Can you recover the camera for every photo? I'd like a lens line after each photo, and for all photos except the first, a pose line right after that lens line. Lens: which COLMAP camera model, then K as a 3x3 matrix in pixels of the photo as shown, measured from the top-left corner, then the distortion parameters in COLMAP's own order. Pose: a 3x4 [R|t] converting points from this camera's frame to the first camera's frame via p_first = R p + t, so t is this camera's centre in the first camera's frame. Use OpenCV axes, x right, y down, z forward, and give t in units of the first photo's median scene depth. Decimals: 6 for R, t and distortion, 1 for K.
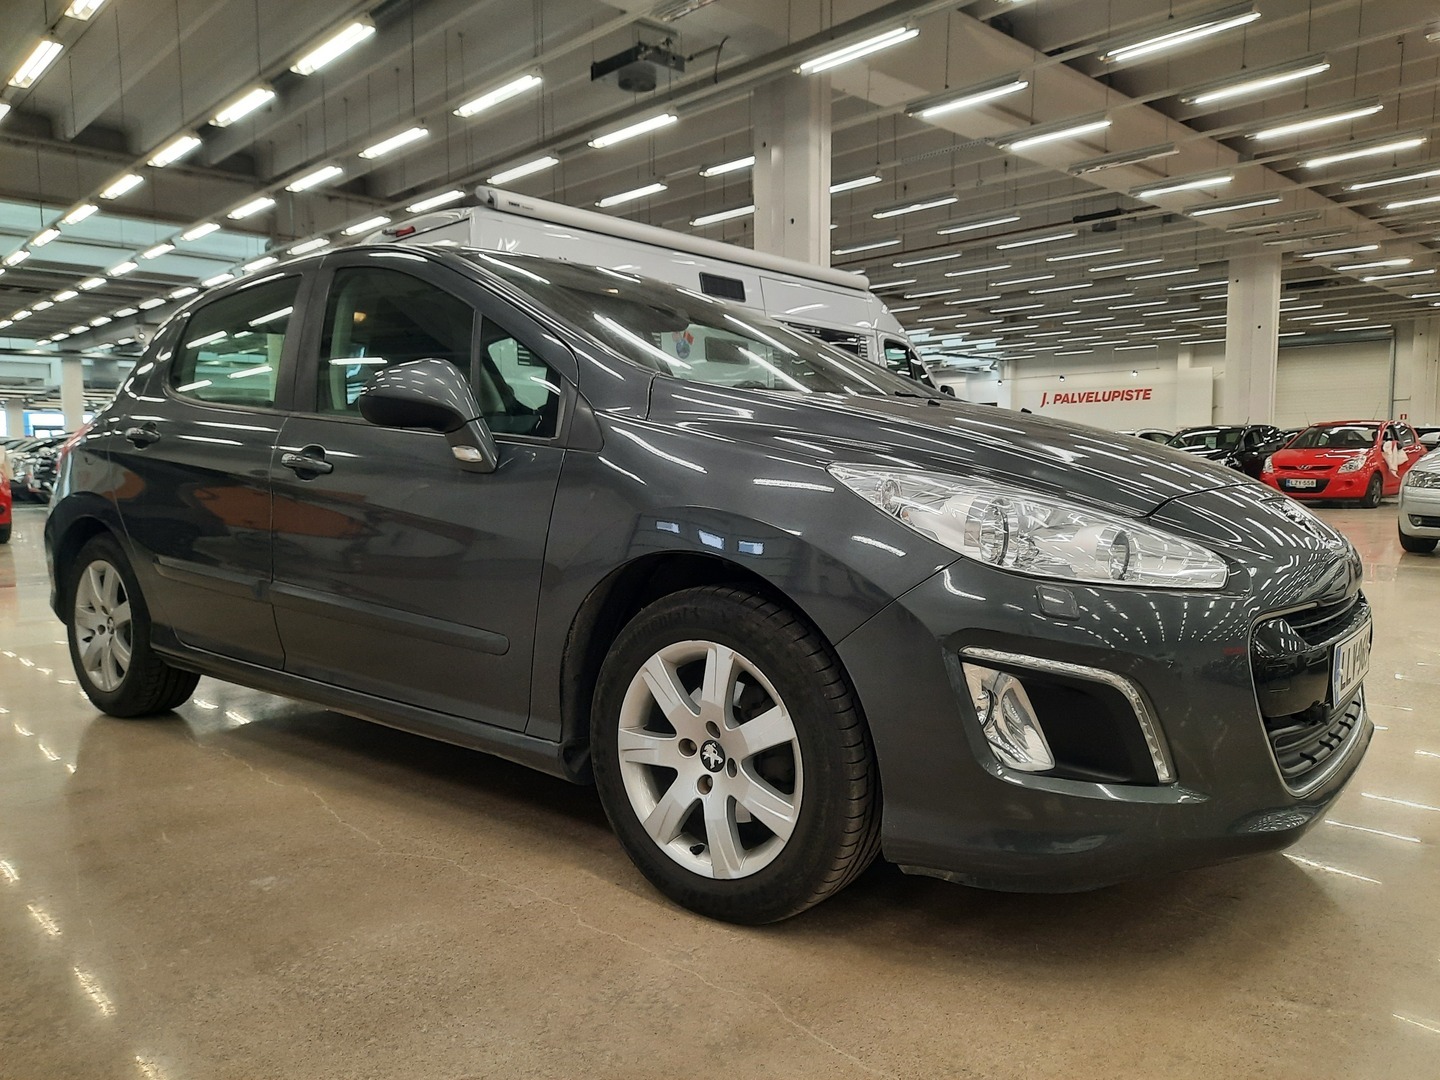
lens RADIAL K [[1045.6, 0, 720.9], [0, 1045.6, 533.9], [0, 0, 1]] dist [0.012118, -0.004117]
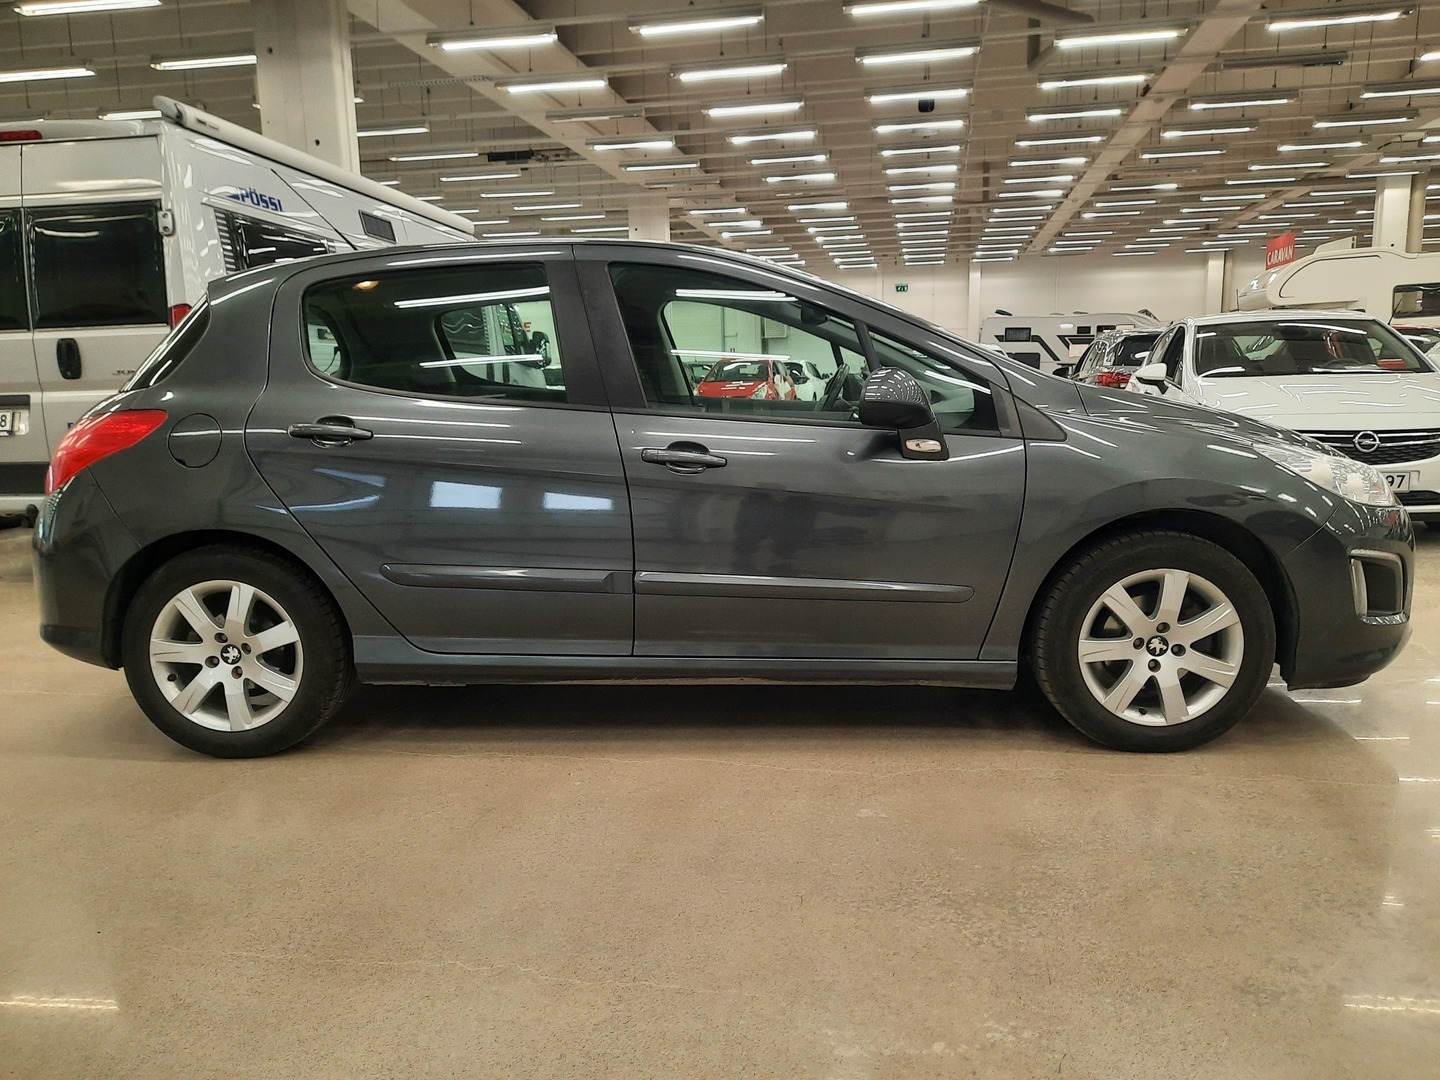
lens RADIAL K [[1045.6, 0, 718.9], [0, 1045.6, 546.2], [0, 0, 1]] dist [0.012118, -0.004117]
pose [[0.816319, -0.101750, 0.568568, -1.202445], [0.055181, 0.993597, 0.098586, -0.096310], [-0.574959, -0.049104, 0.816707, 0.140242]]
